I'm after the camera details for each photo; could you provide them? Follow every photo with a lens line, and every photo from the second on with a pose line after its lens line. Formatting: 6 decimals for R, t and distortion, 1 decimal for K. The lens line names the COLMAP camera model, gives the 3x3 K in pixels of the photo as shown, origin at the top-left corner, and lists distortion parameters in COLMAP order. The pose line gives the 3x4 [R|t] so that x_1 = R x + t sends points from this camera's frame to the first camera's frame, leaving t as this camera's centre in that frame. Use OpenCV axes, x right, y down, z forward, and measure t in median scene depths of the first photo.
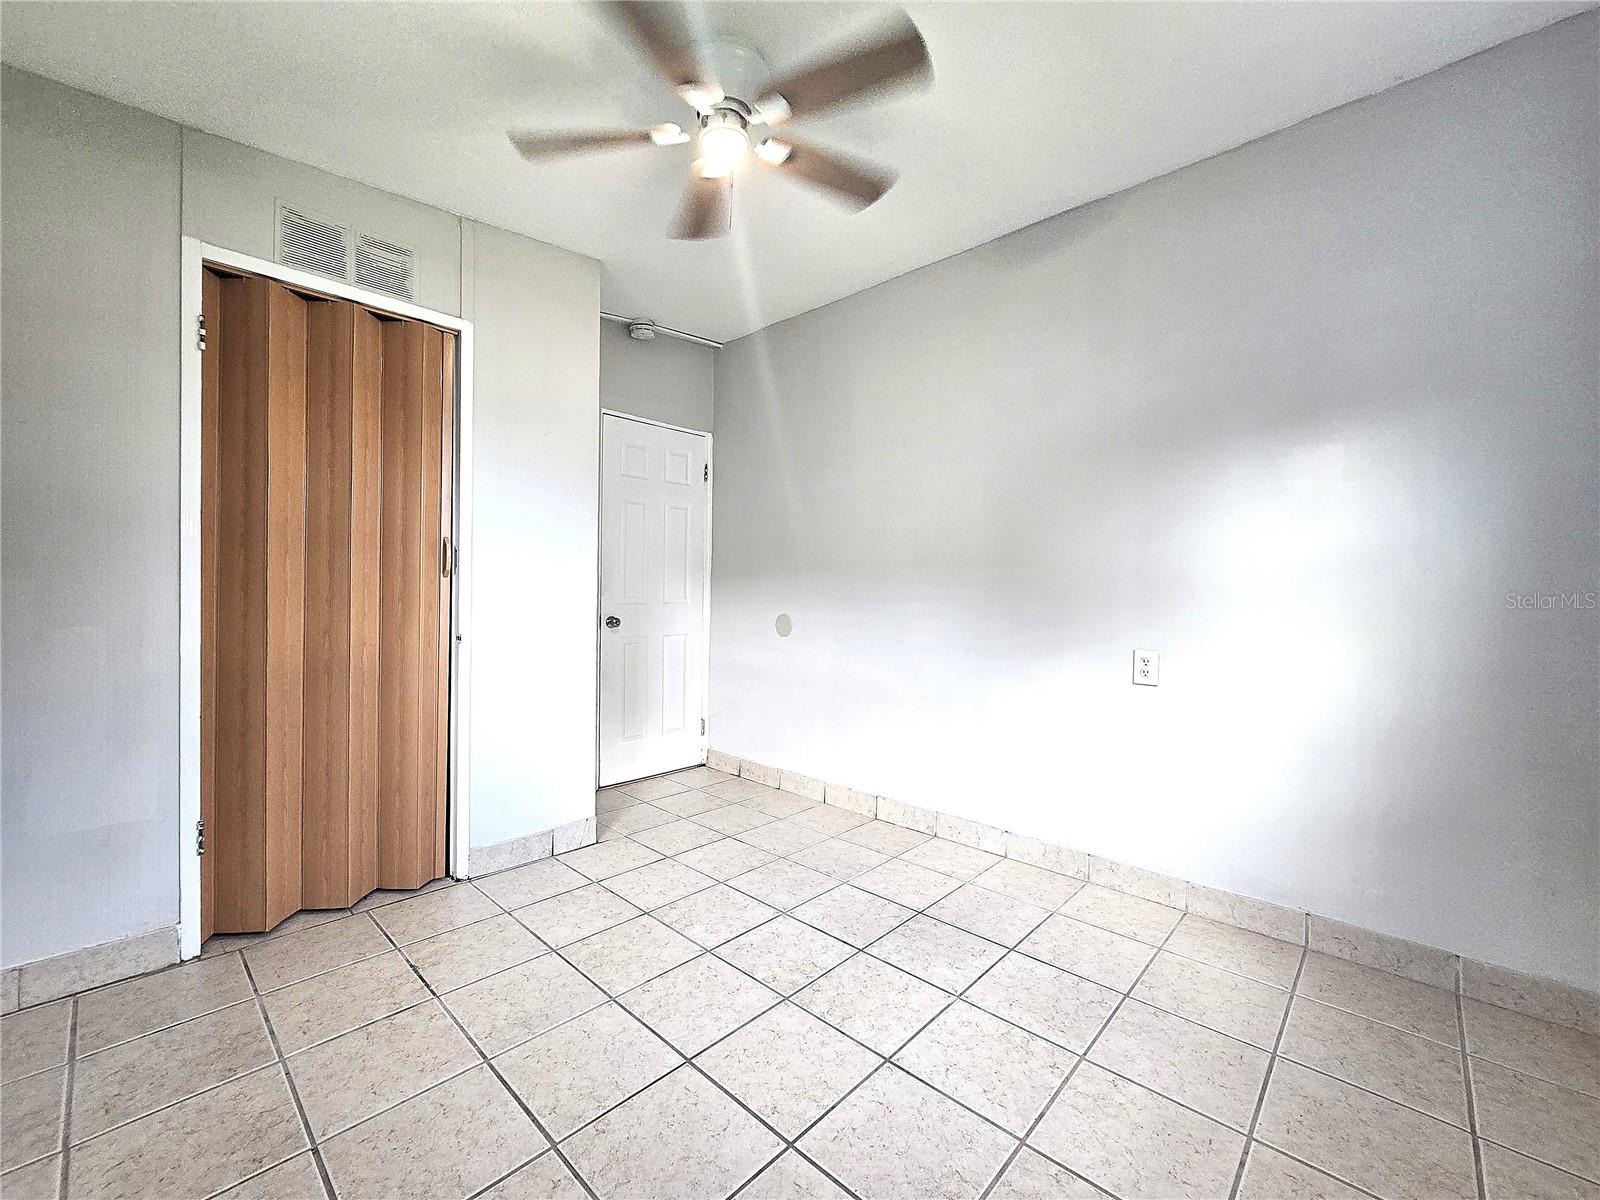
lens RADIAL K [[660.2, 0, 789.0], [0, 660.2, 600.2], [0, 0, 1]] dist [-0.004434, 0.001788]
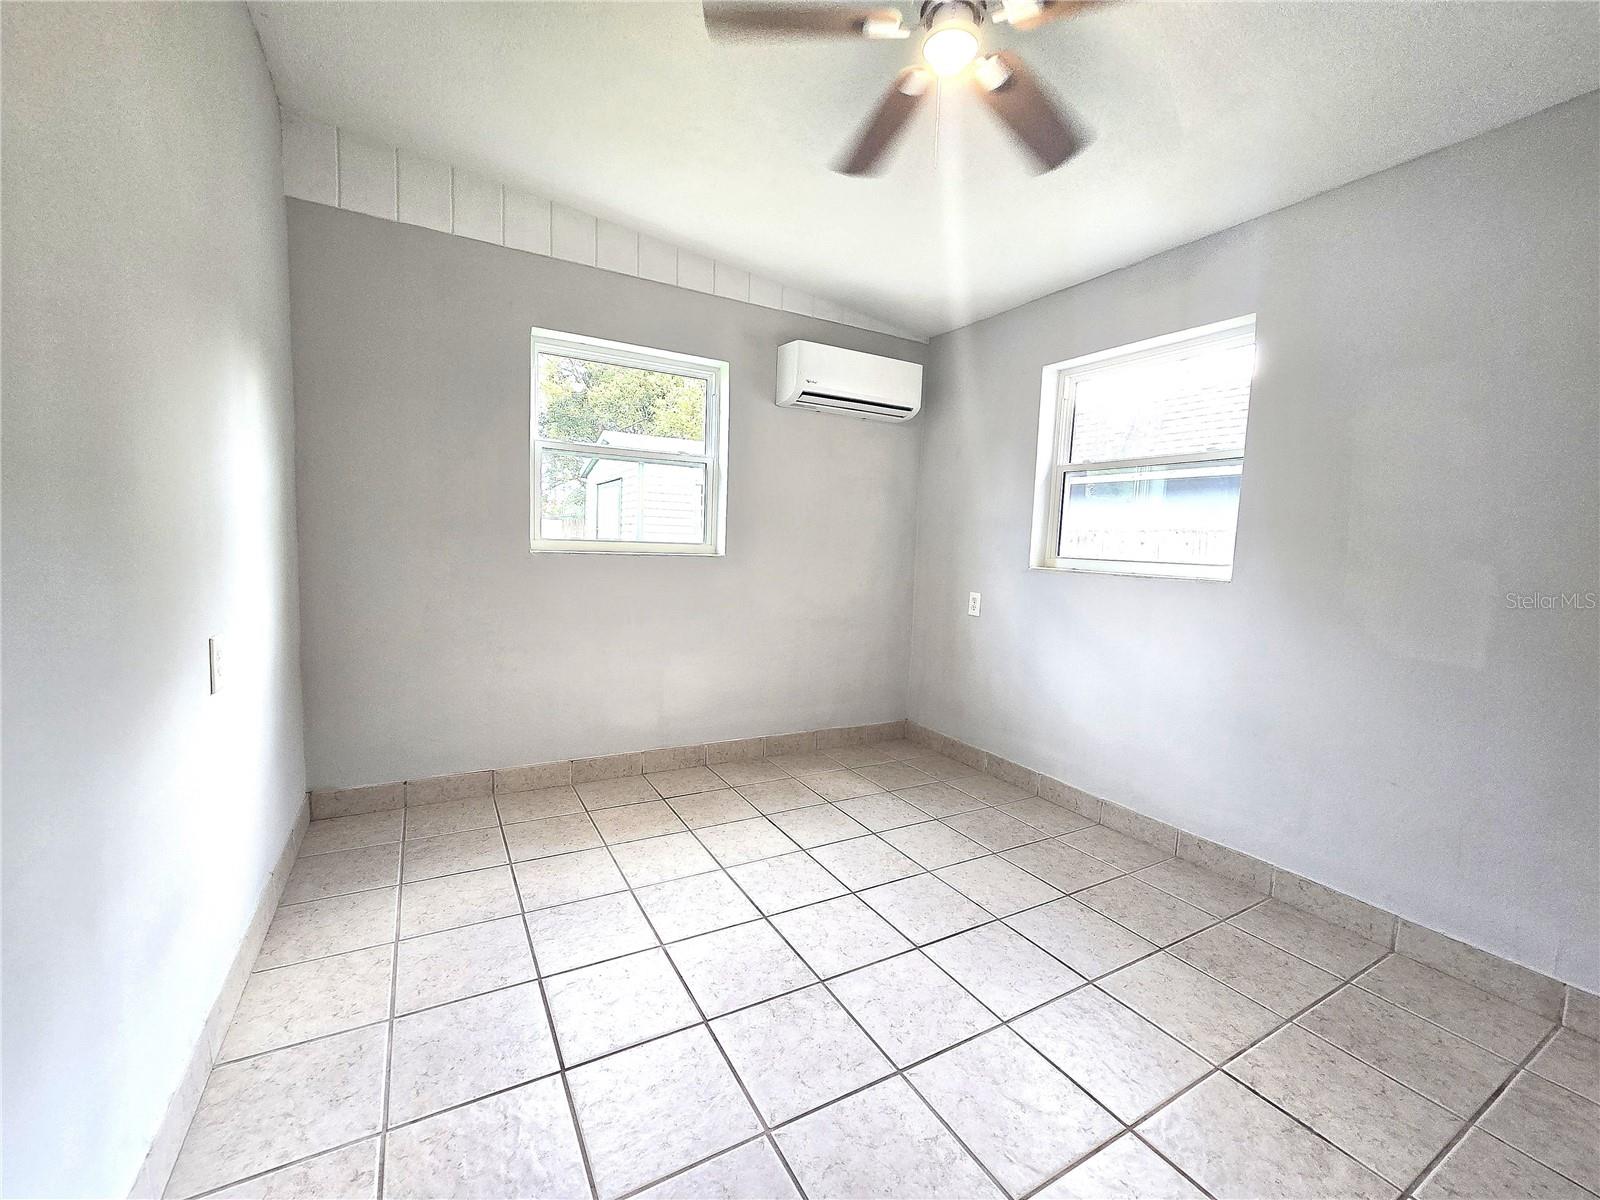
lens RADIAL K [[660.2, 0, 789.0], [0, 660.2, 600.2], [0, 0, 1]] dist [-0.004434, 0.001788]
pose [[-0.954476, -0.076432, 0.288330, -0.178136], [-0.044918, 0.992421, 0.114380, -0.067865], [-0.294887, 0.096222, -0.950675, 1.700964]]
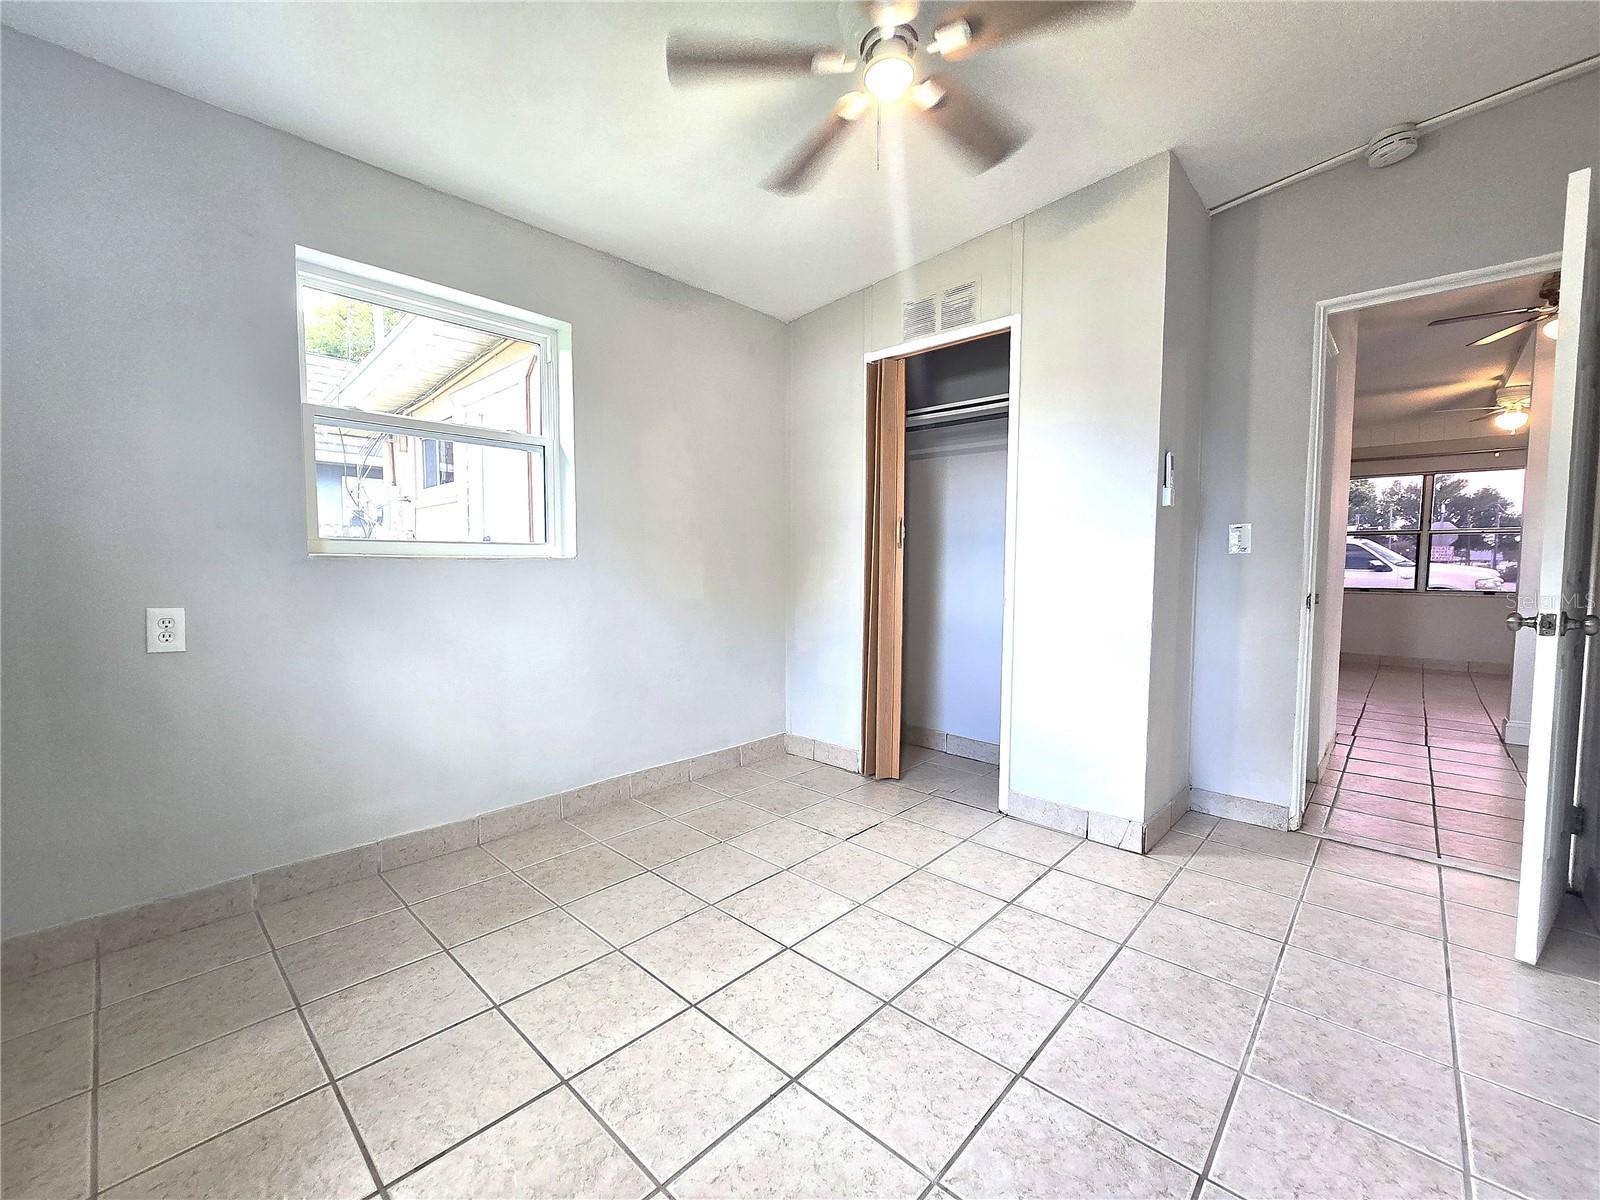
lens RADIAL K [[660.2, 0, 789.0], [0, 660.2, 600.2], [0, 0, 1]] dist [-0.004434, 0.001788]
pose [[0.001122, 0.040706, -0.999171, 0.776100], [-0.021463, 0.998942, 0.040672, 0.022177], [0.999769, 0.021400, 0.001995, 0.763489]]
